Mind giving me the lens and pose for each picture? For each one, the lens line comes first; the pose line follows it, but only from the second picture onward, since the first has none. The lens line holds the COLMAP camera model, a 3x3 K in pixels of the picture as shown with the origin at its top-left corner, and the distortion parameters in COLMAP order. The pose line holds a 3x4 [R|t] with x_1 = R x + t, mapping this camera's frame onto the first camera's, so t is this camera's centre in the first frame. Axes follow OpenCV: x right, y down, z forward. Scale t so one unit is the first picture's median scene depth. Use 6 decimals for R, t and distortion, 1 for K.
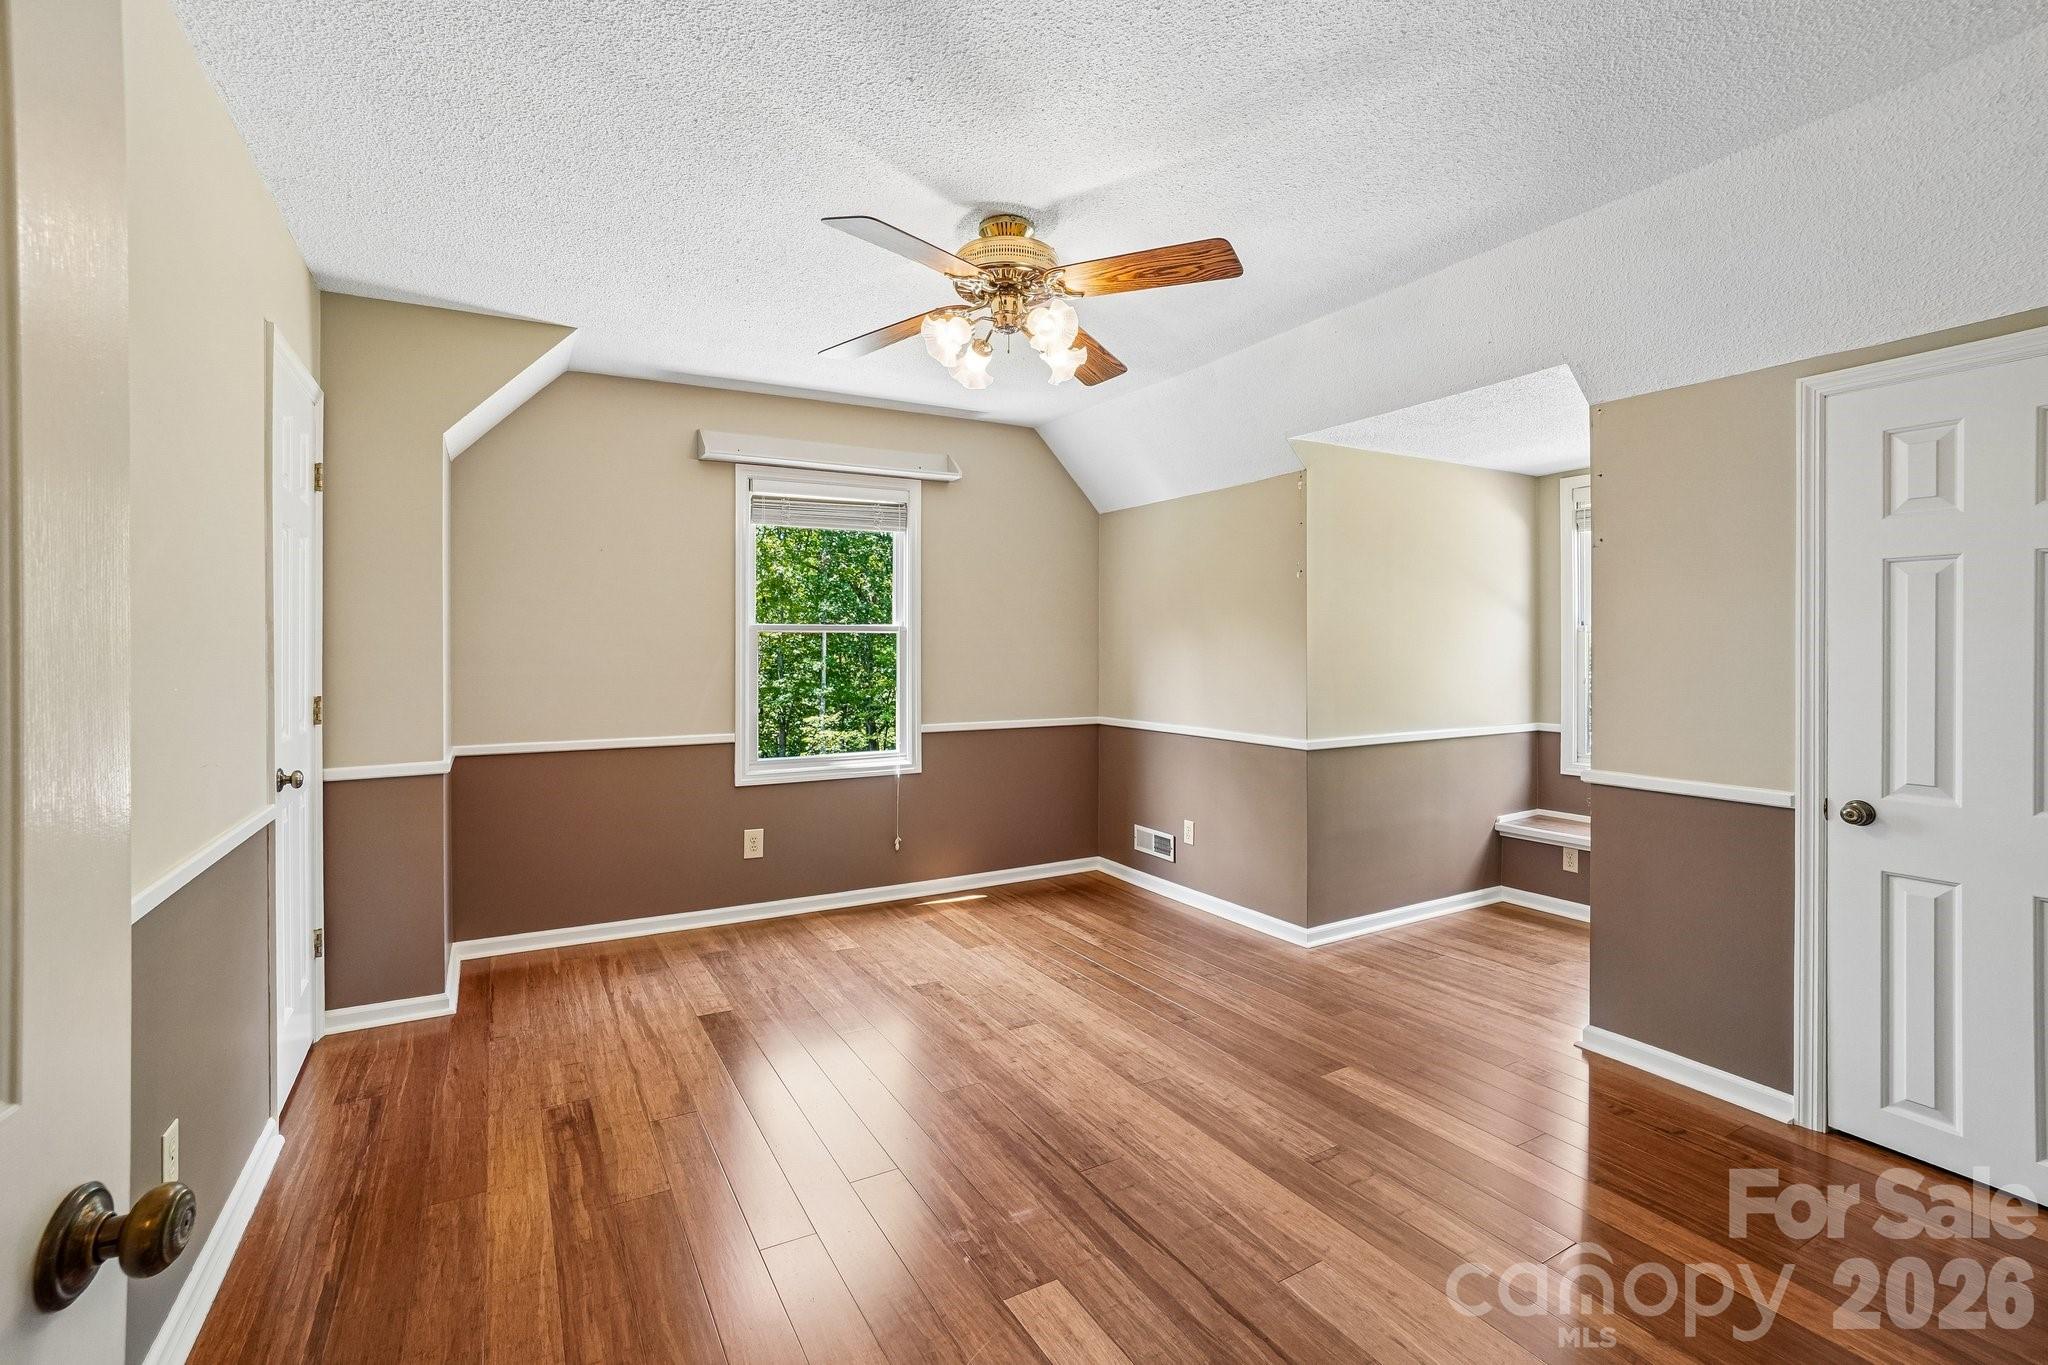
lens RADIAL K [[895.5, 0, 1014.8], [0, 895.5, 671.7], [0, 0, 1]] dist [-0.012831, 0.002037]
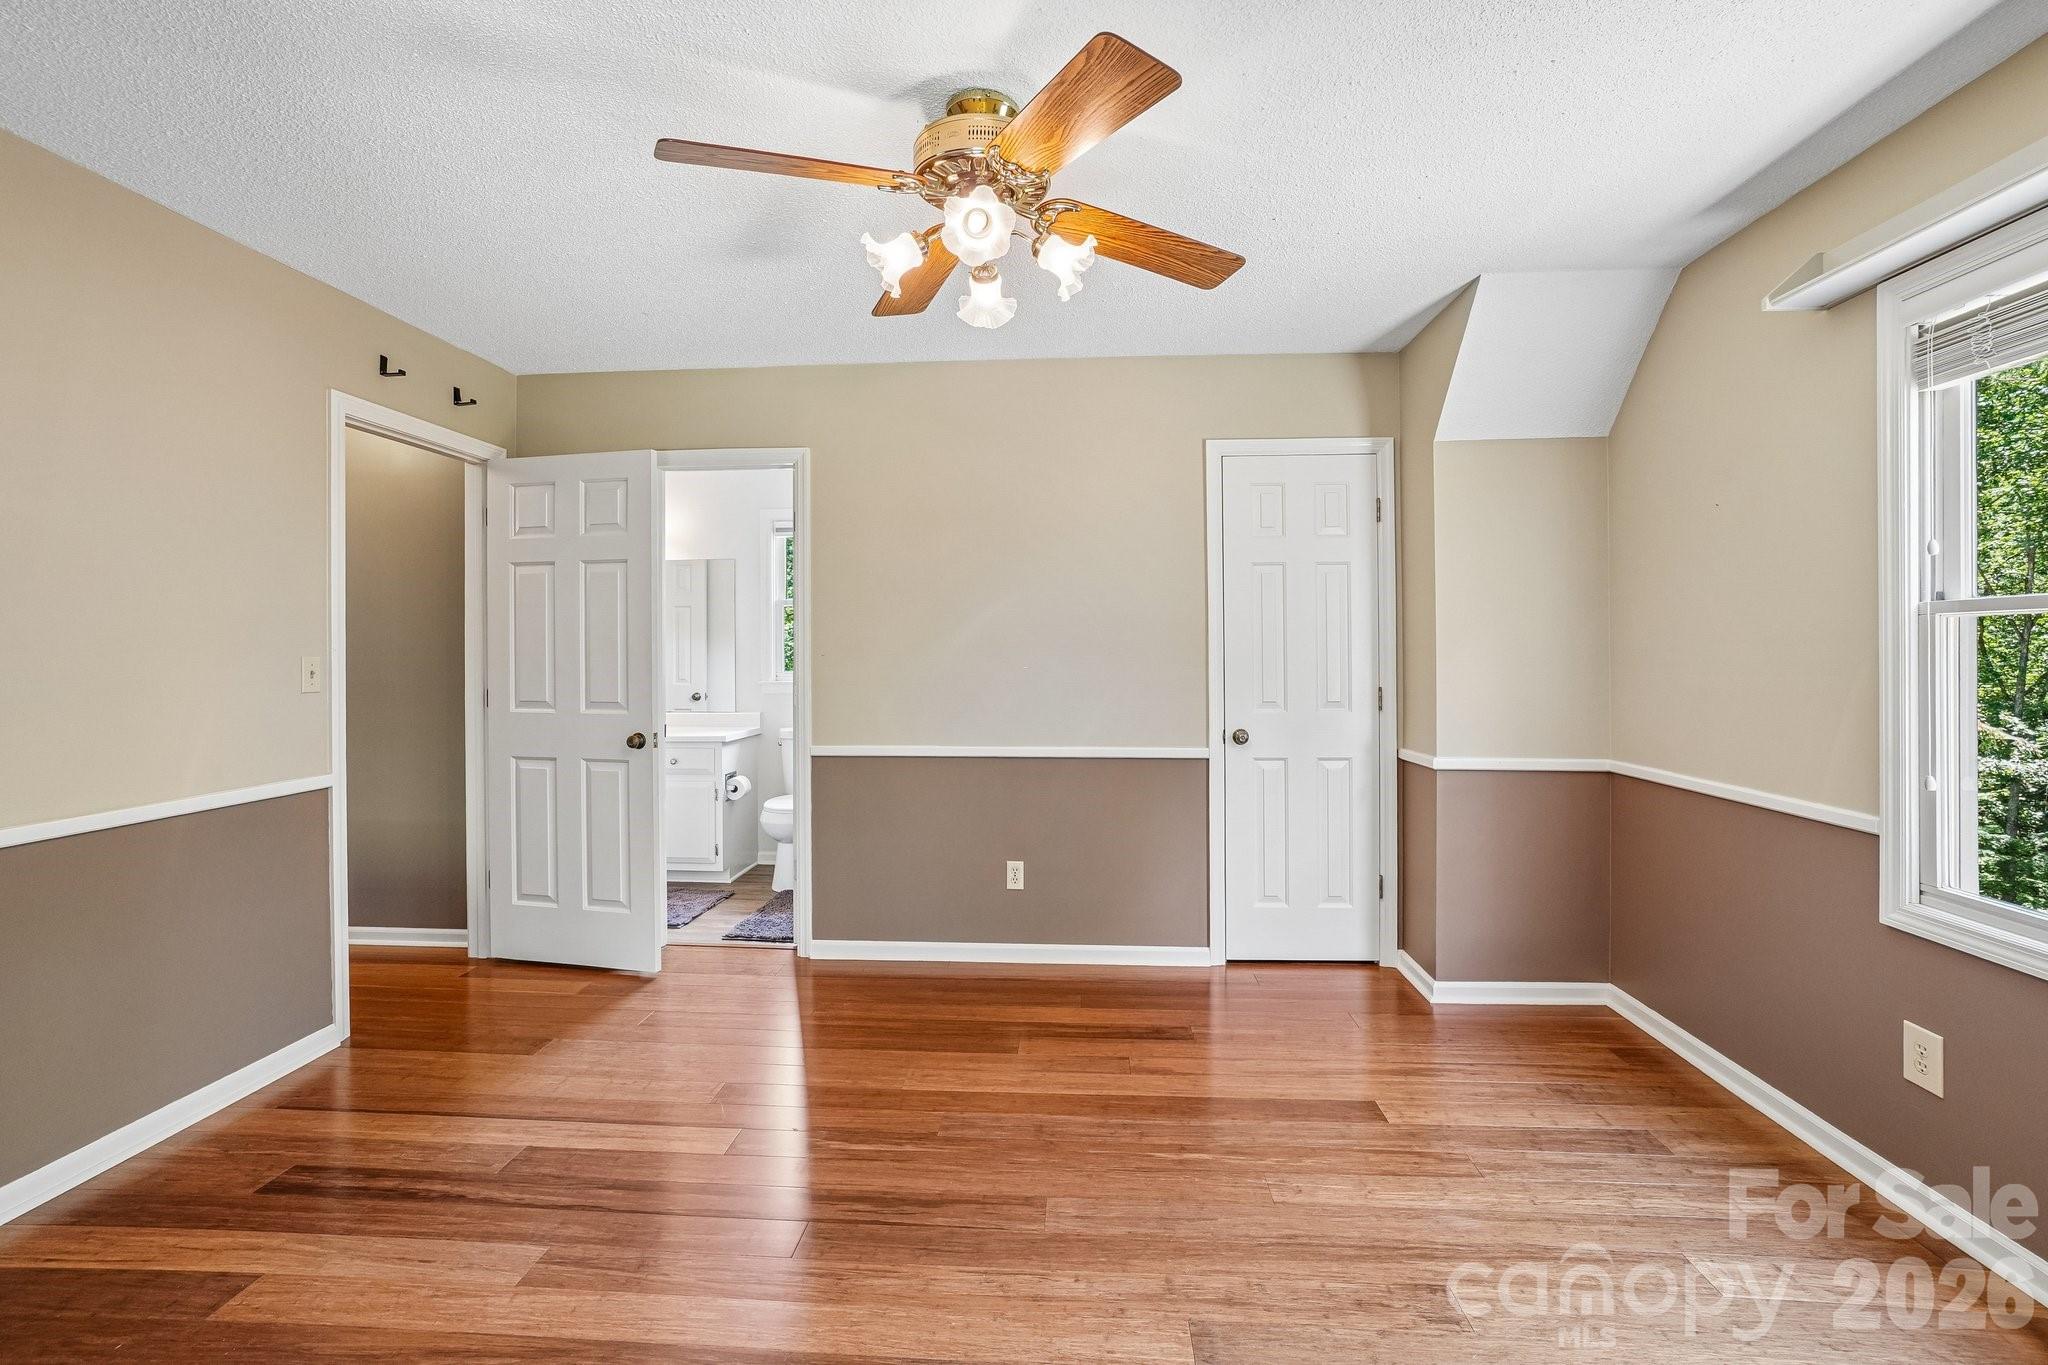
lens RADIAL K [[895.5, 0, 1014.0], [0, 895.5, 664.7], [0, 0, 1]] dist [-0.012831, 0.002037]
pose [[-0.543031, 0.009021, -0.839664, 0.525561], [-0.018296, 0.999578, 0.022571, -0.026255], [0.839513, 0.027619, -0.542637, 1.205319]]
